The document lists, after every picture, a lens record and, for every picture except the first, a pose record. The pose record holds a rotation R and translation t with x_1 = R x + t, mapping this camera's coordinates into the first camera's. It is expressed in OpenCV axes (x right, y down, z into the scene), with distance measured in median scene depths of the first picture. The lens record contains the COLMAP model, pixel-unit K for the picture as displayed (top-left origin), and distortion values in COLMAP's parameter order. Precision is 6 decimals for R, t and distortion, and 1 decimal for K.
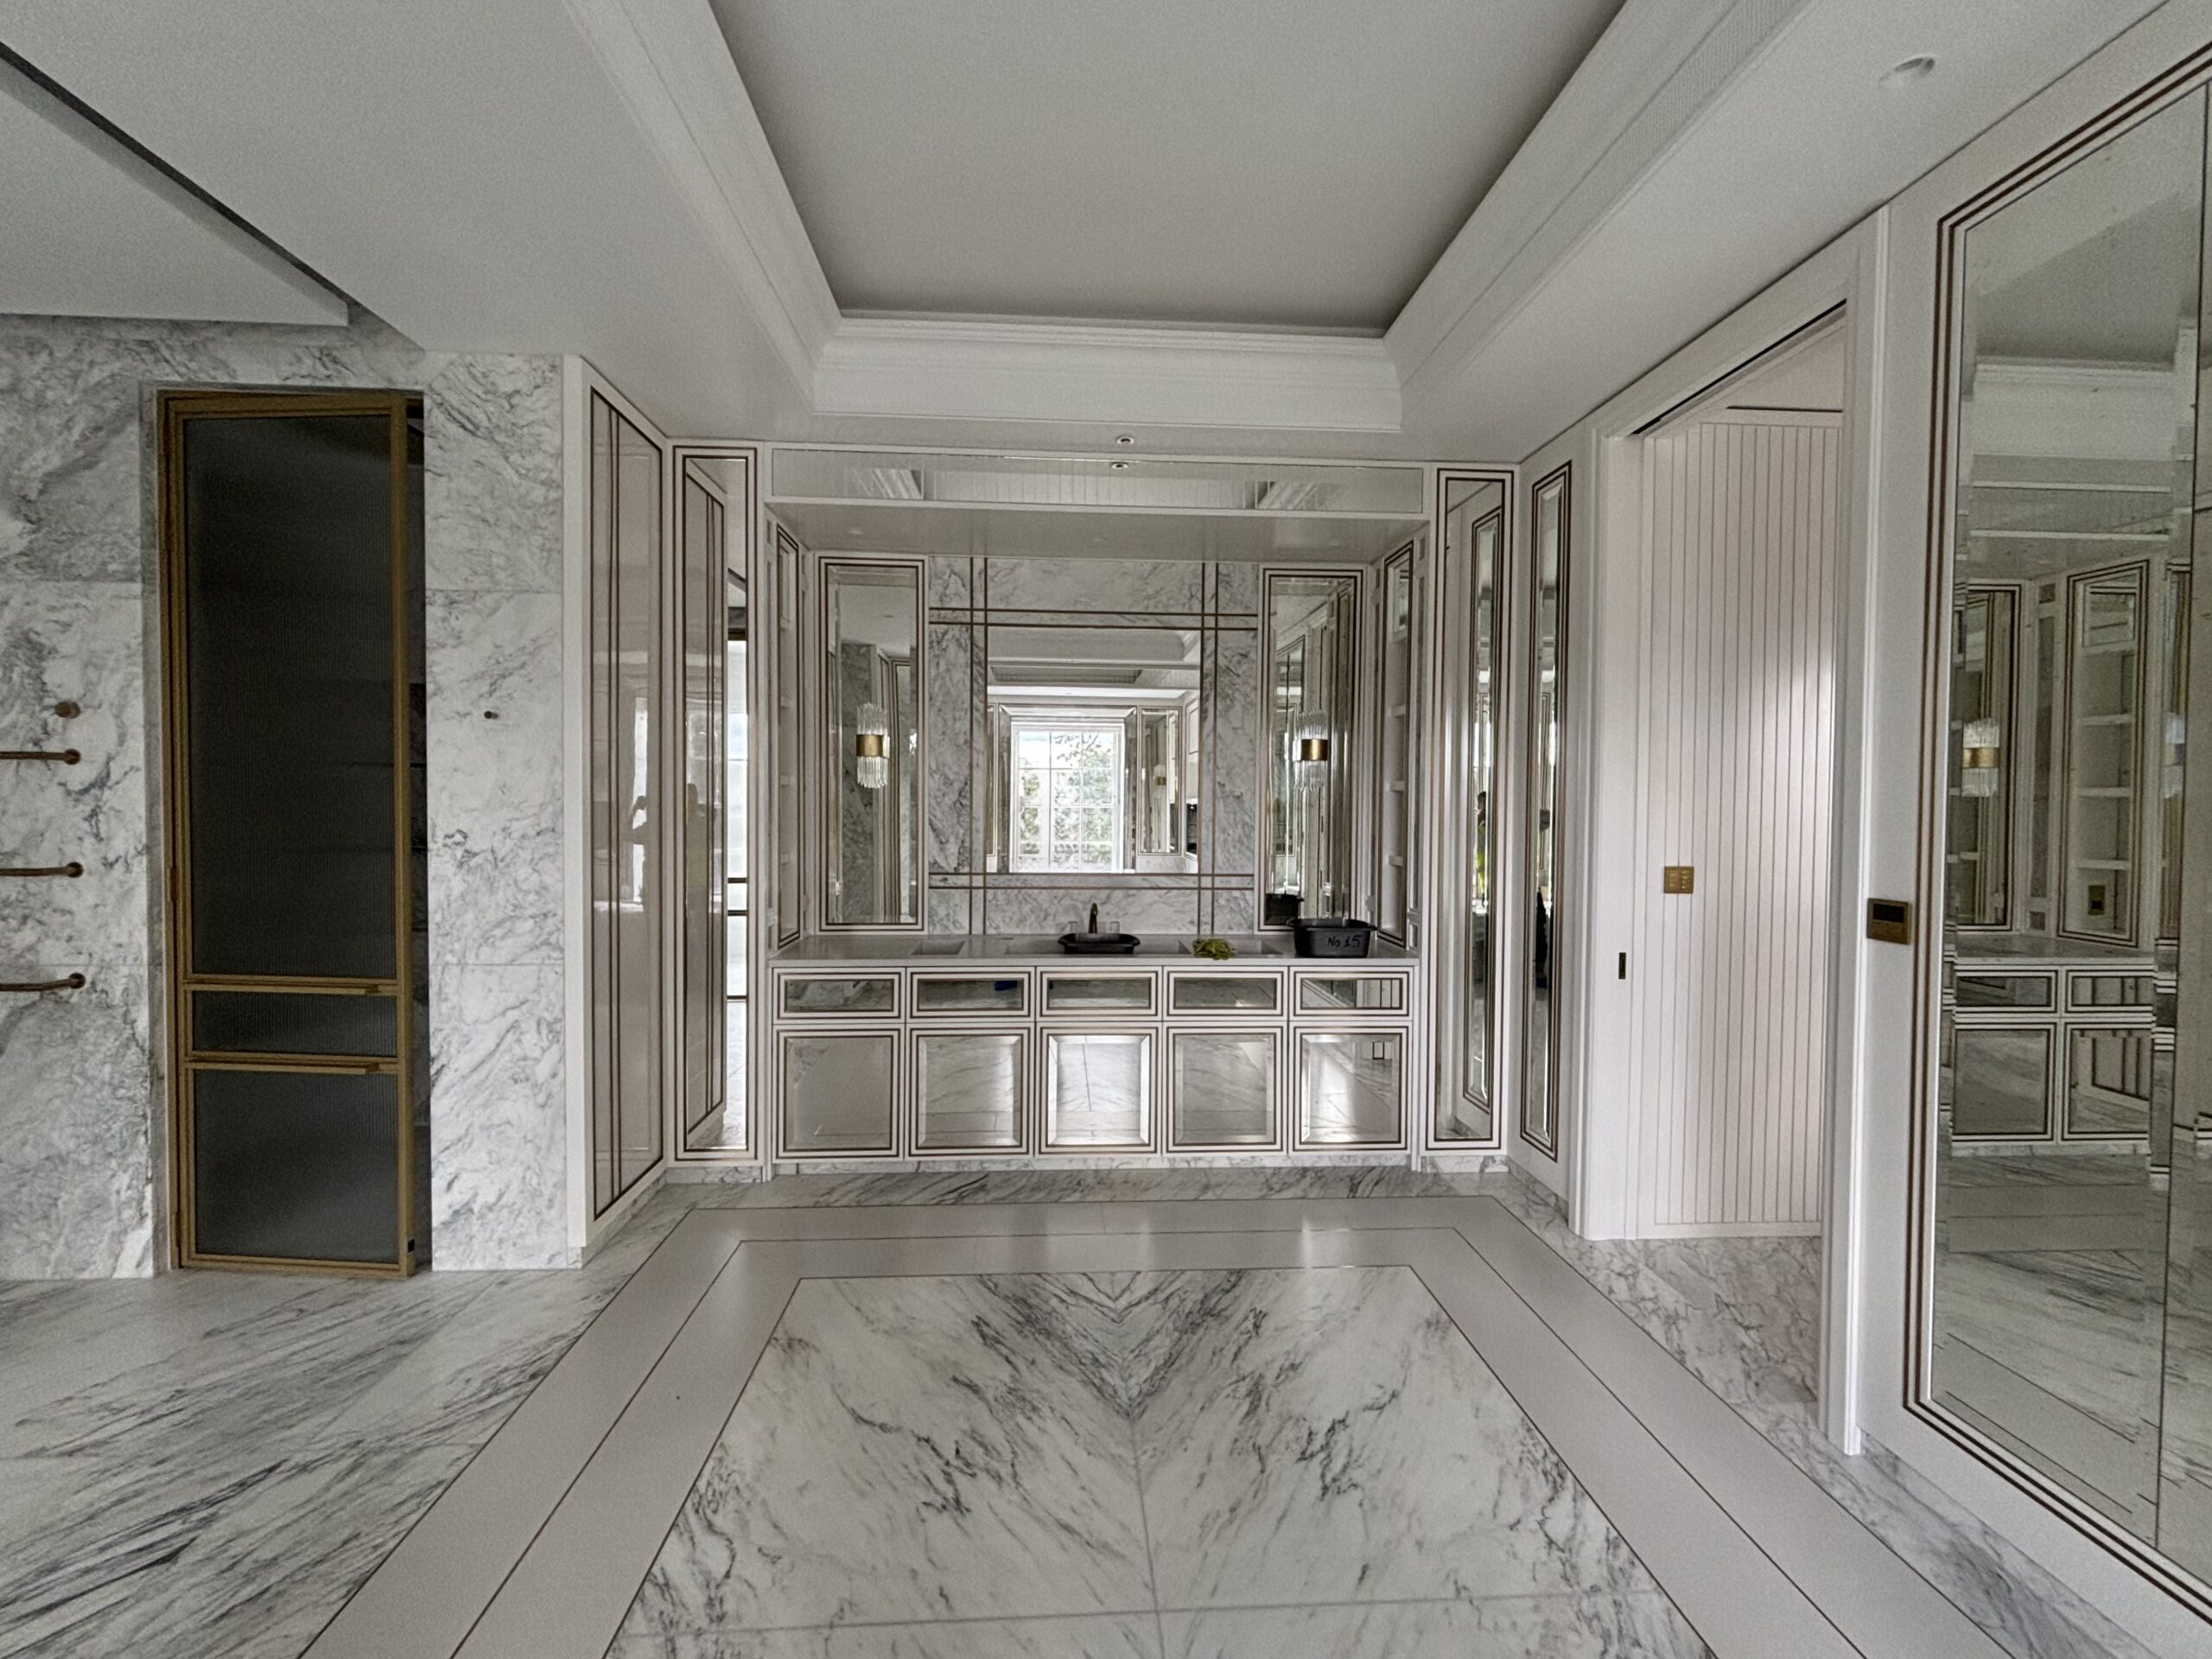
lens RADIAL K [[909.5, 0, 1103.5], [0, 909.5, 824.7], [0, 0, 1]] dist [0.002359, 0.001172]
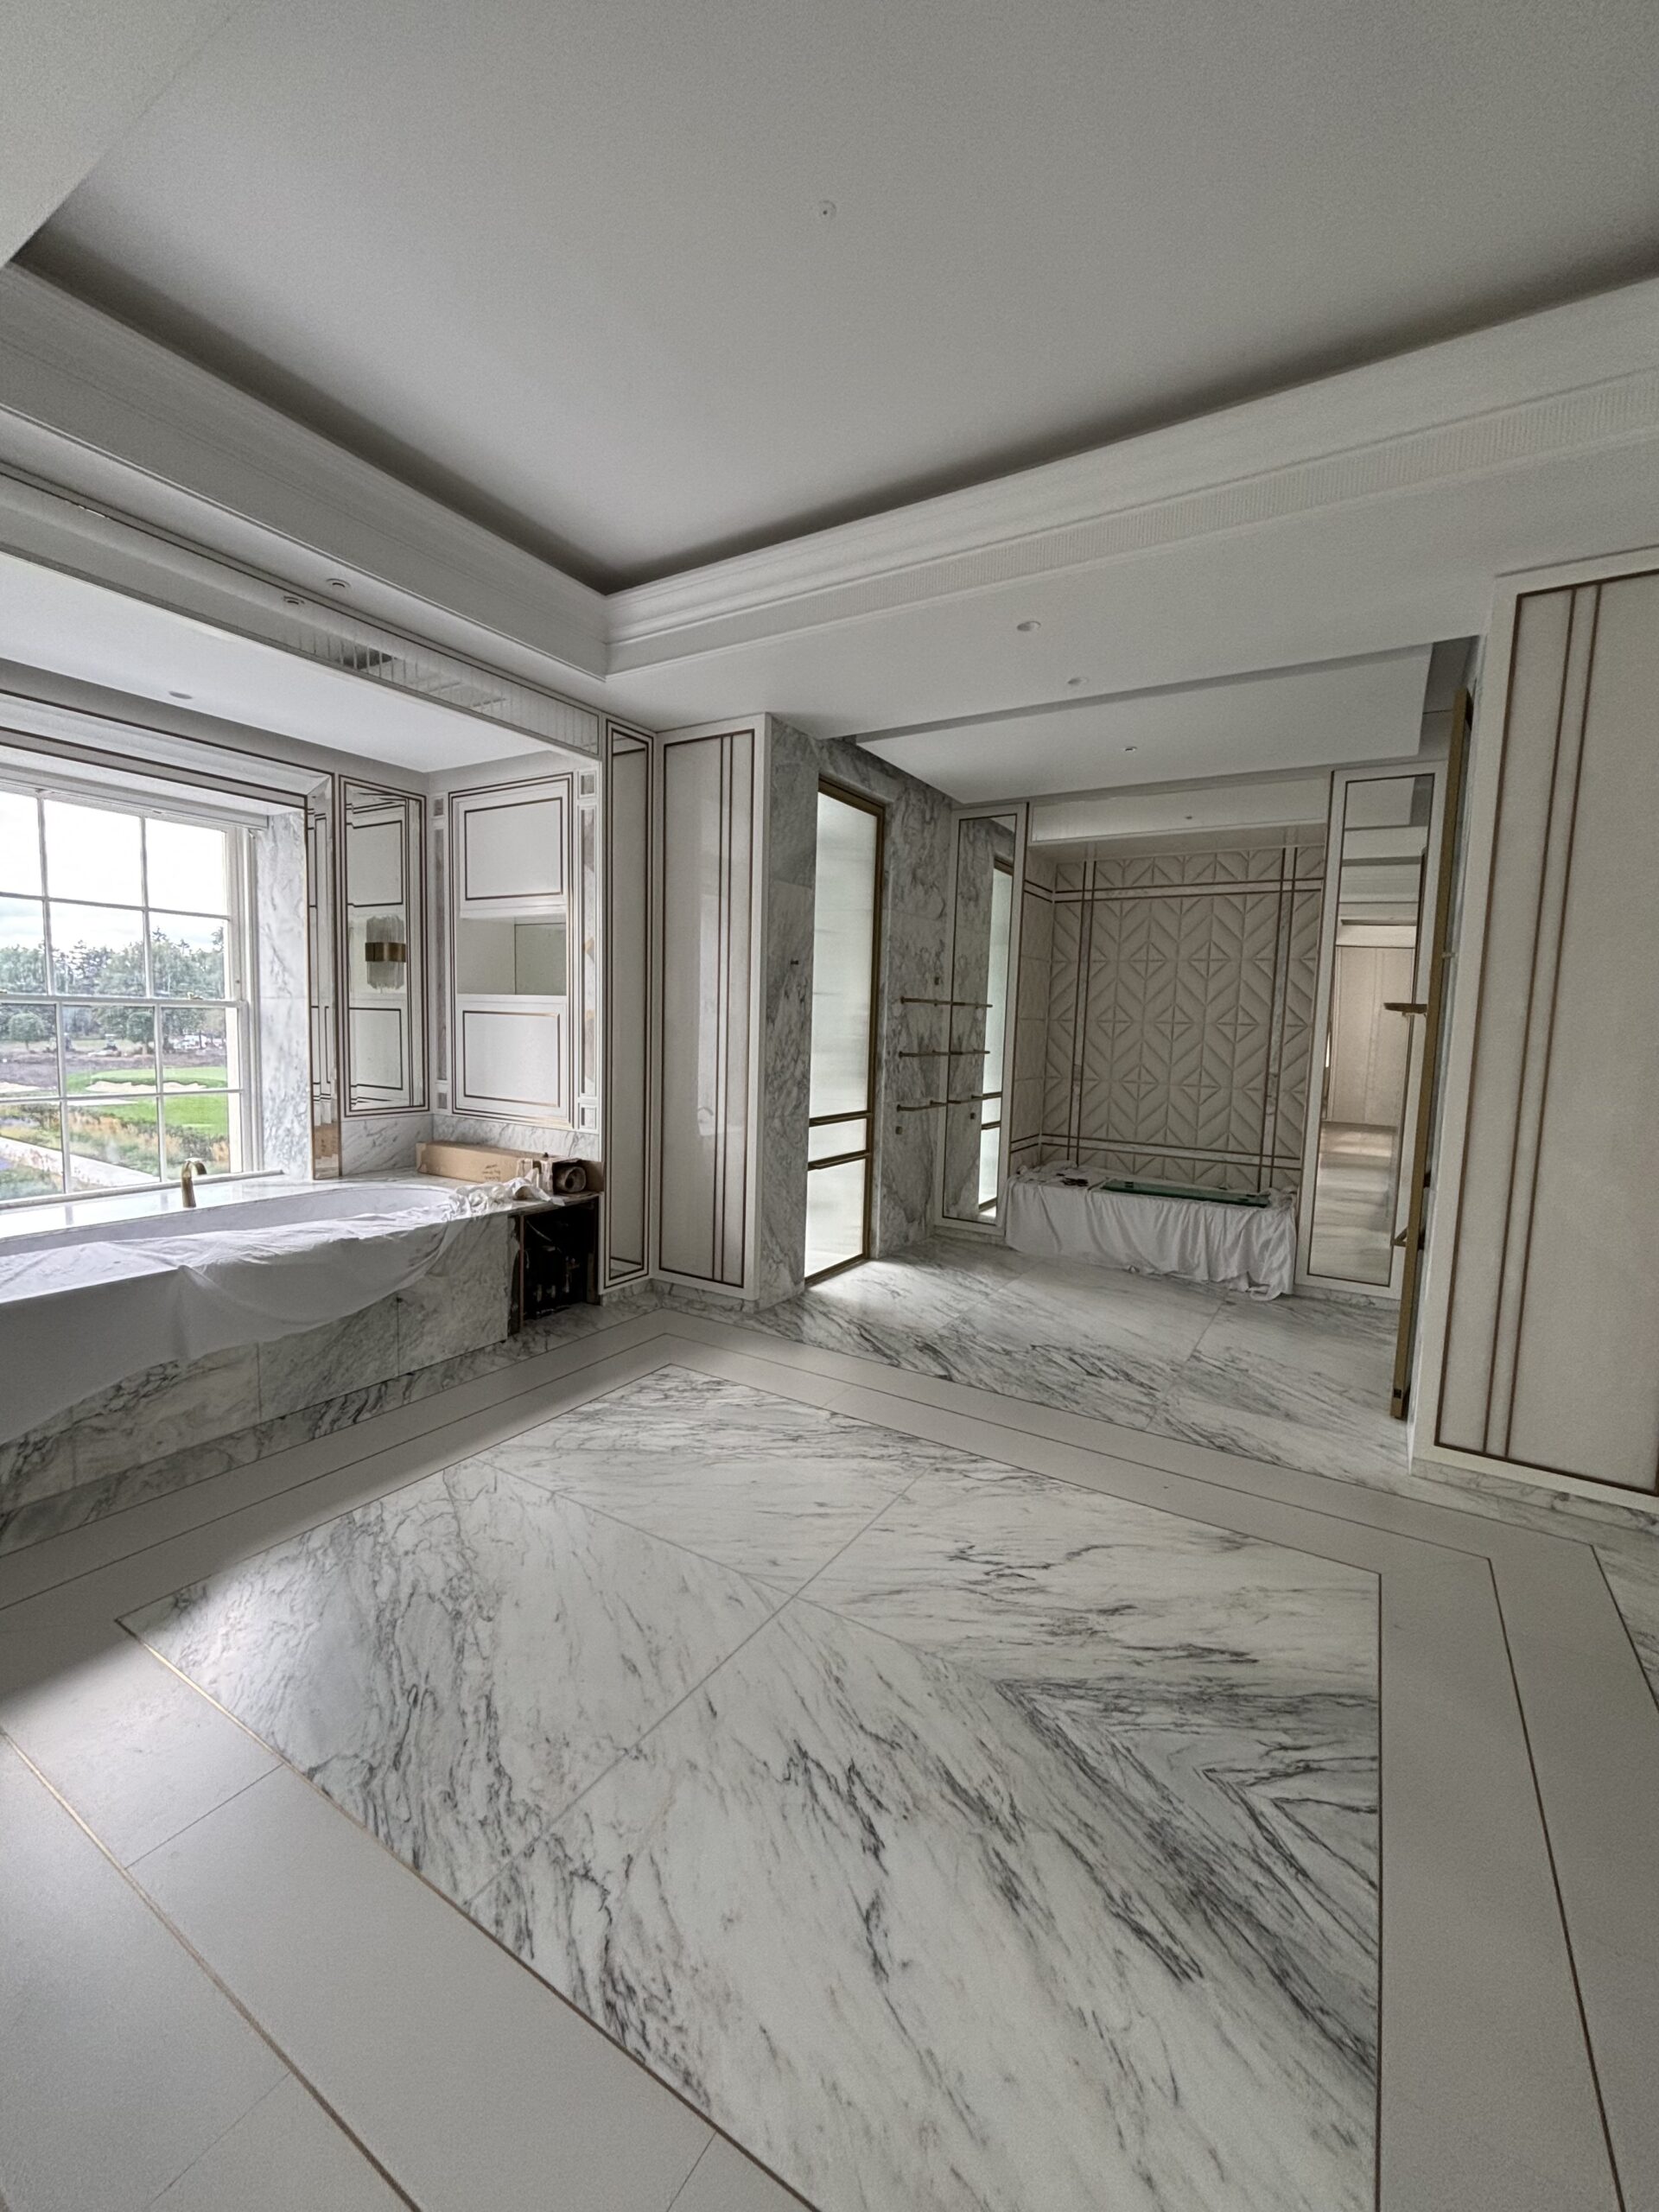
lens RADIAL K [[909.5, 0, 825.5], [0, 909.5, 1106.3], [0, 0, 1]] dist [0.002359, 0.001172]
pose [[-0.564902, 0.051034, -0.823579, 0.859540], [-0.053332, 0.993741, 0.098159, 0.005068], [0.823433, 0.099373, -0.558644, 1.333853]]
